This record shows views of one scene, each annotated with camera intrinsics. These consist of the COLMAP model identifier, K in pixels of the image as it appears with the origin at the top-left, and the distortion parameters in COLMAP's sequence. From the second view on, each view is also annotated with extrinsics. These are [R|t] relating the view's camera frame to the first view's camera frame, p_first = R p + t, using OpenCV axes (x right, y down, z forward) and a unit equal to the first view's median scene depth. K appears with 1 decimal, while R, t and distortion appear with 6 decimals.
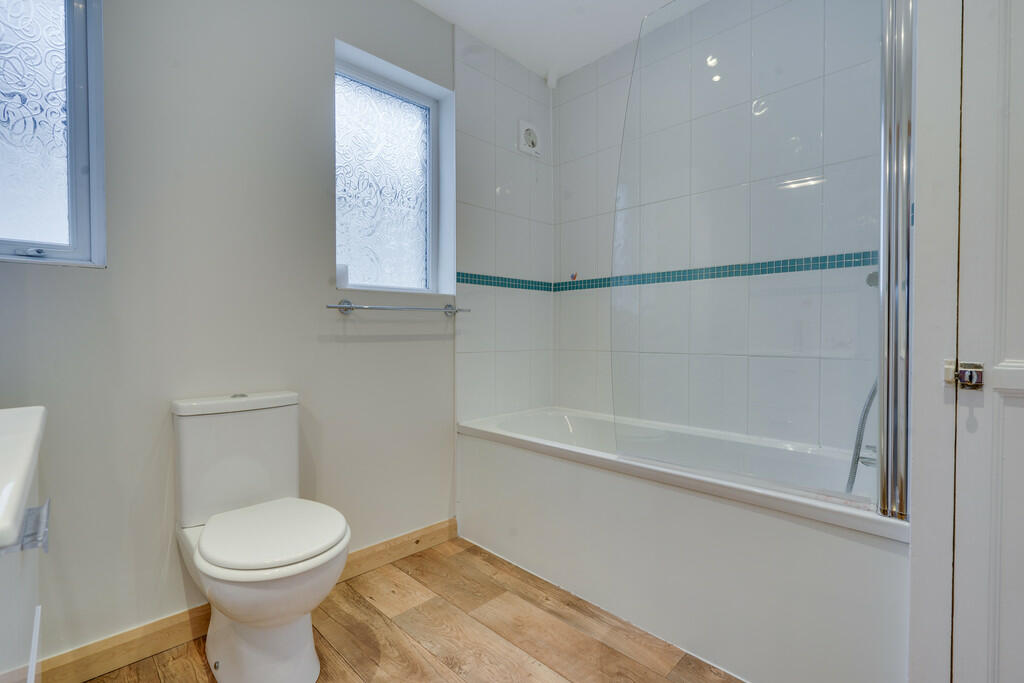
lens RADIAL K [[461.6, 0, 512.6], [0, 461.6, 342.7], [0, 0, 1]] dist [0.001688, 0.000587]
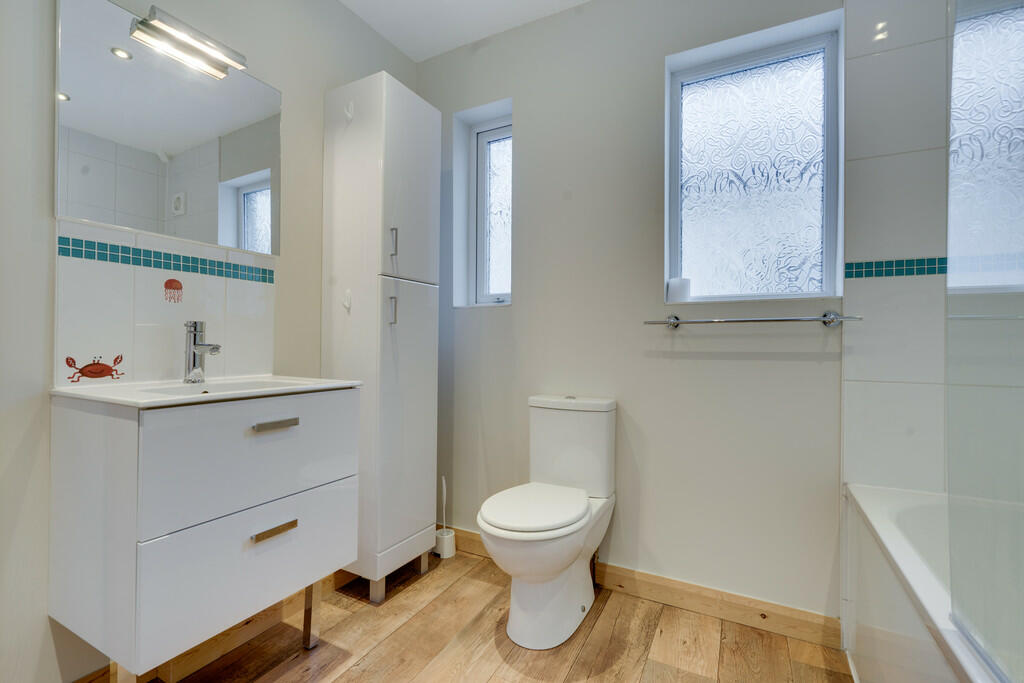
lens RADIAL K [[461.6, 0, 512.6], [0, 461.6, 342.7], [0, 0, 1]] dist [0.001688, 0.000587]
pose [[0.307655, 0.004823, -0.951486, 0.431119], [-0.029686, 0.999549, -0.004532, -0.018435], [0.951035, 0.029641, 0.307659, 0.356891]]
